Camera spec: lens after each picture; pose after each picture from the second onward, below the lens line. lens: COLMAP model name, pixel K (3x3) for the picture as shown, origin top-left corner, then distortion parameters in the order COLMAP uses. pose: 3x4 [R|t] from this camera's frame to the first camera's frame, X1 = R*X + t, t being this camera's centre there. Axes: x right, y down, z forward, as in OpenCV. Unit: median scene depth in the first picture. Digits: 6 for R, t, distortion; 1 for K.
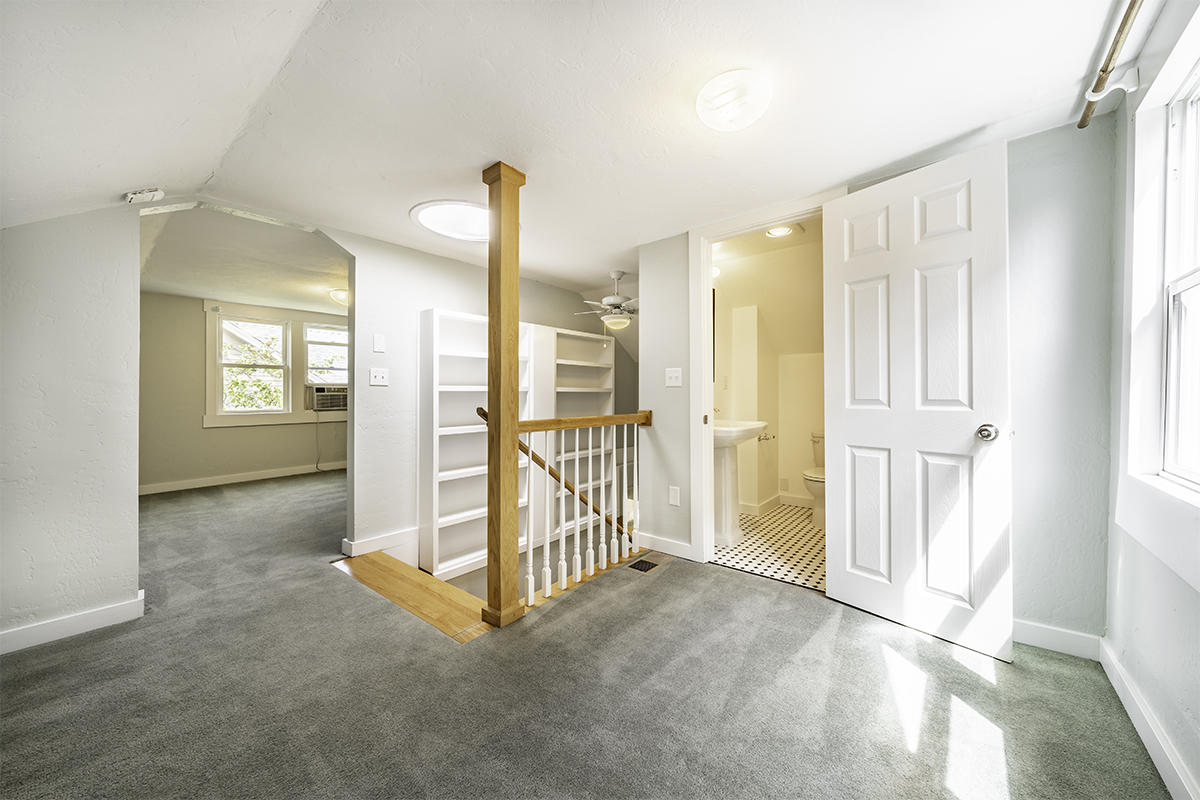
lens RADIAL K [[426.5, 0, 602.7], [0, 426.5, 381.6], [0, 0, 1]] dist [0.000123, -0.000089]
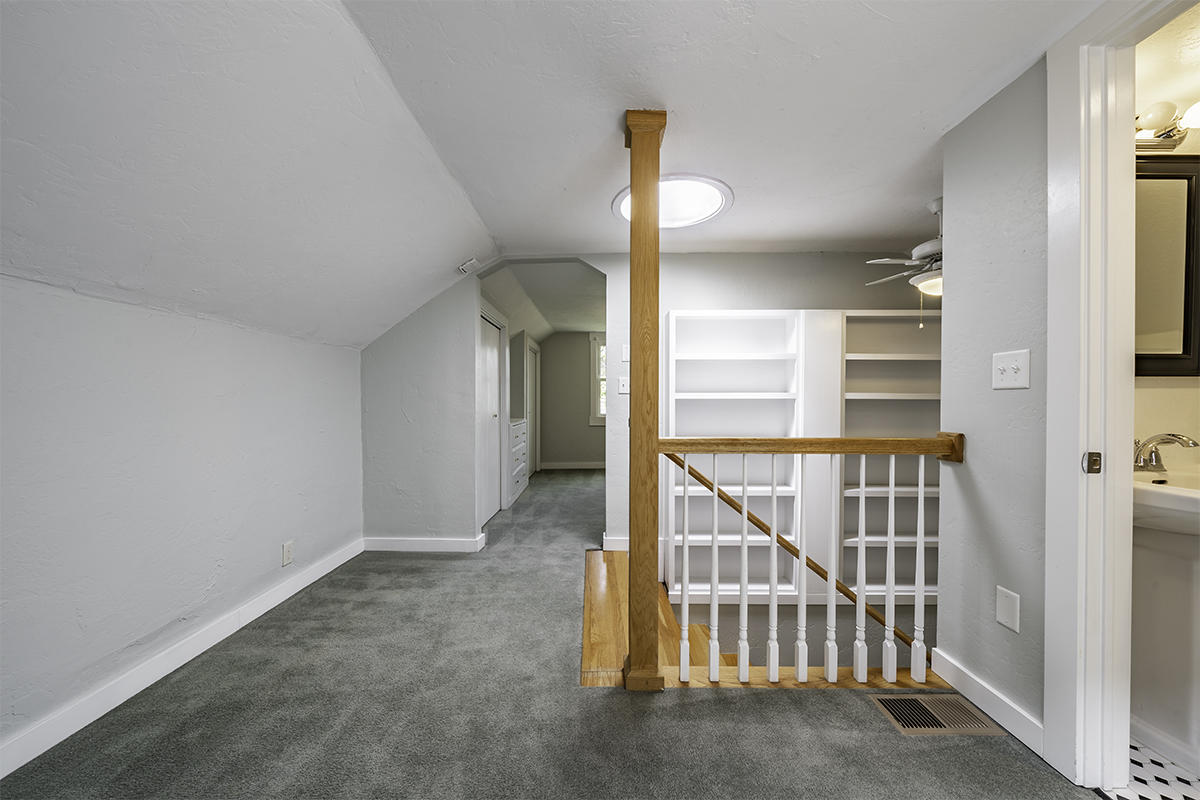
lens RADIAL K [[417.3, 0, 600.0], [0, 417.3, 400.0], [0, 0, 1]] dist [-0.001434, -0.000350]
pose [[0.636062, -0.000624, -0.771637, 0.228672], [0.019718, 0.999686, 0.015445, 0.007883], [0.771386, -0.025039, 0.635875, 0.315596]]
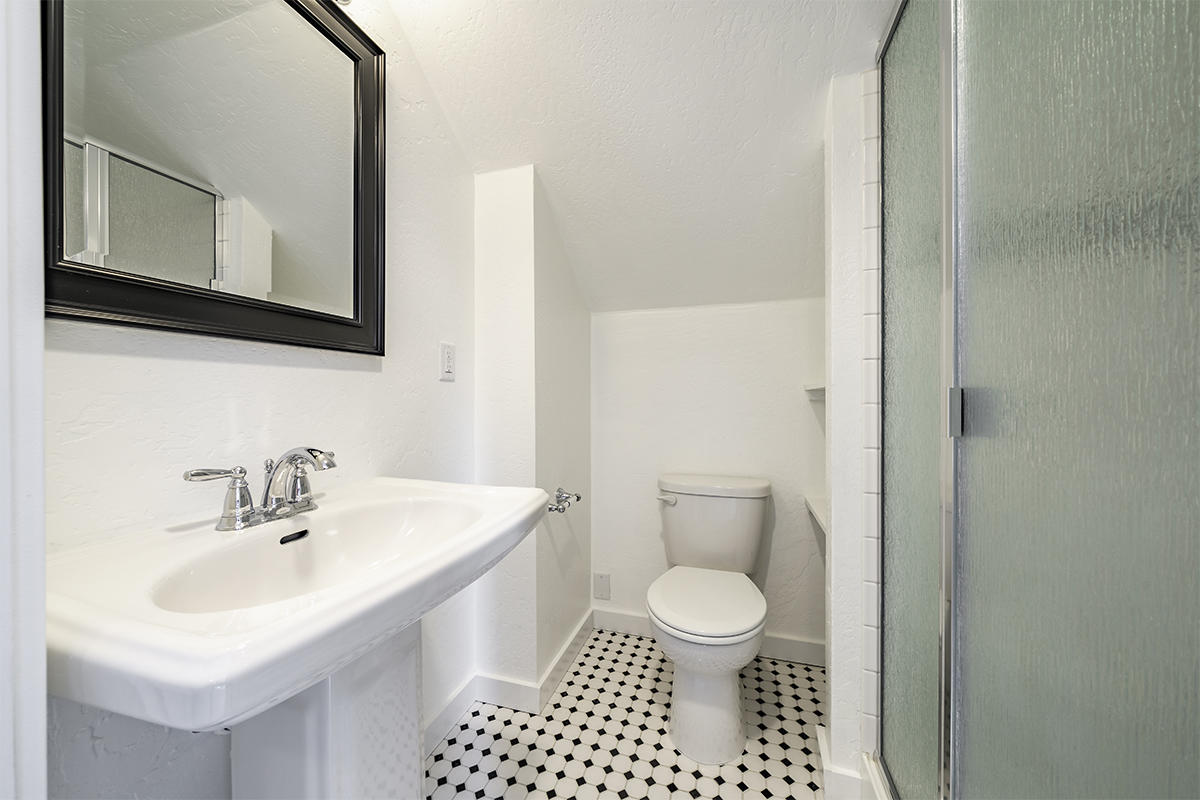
lens RADIAL K [[426.5, 0, 602.7], [0, 426.5, 381.6], [0, 0, 1]] dist [0.000123, -0.000089]
pose [[0.938453, -0.004796, 0.345373, 0.348477], [-0.003340, 0.999731, 0.022957, 0.015797], [-0.345390, -0.022698, 0.938185, 0.745493]]
